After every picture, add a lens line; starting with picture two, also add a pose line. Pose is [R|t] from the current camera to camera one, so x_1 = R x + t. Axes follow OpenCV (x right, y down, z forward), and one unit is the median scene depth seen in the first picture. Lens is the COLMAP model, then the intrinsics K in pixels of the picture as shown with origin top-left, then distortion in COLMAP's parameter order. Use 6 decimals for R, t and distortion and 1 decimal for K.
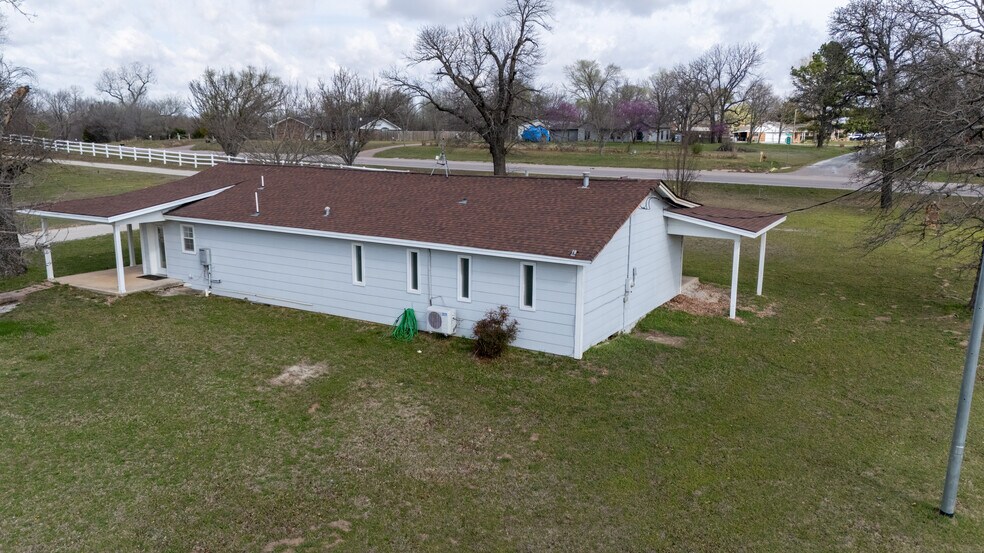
lens RADIAL K [[734.7, 0, 492.0], [0, 734.7, 276.5], [0, 0, 1]] dist [0.059350, -0.000348]
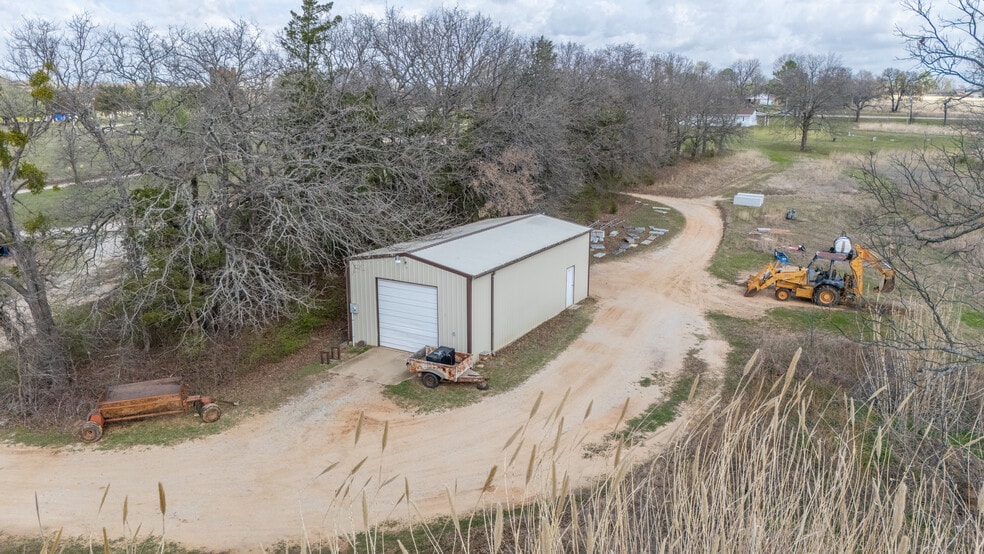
lens RADIAL K [[734.7, 0, 492.0], [0, 734.7, 277.0], [0, 0, 1]] dist [0.059350, -0.000348]
pose [[0.999647, -0.016982, 0.020410, -0.476969], [0.016120, 0.999001, 0.041678, 0.223510], [-0.021097, -0.041334, 0.998923, -1.183959]]
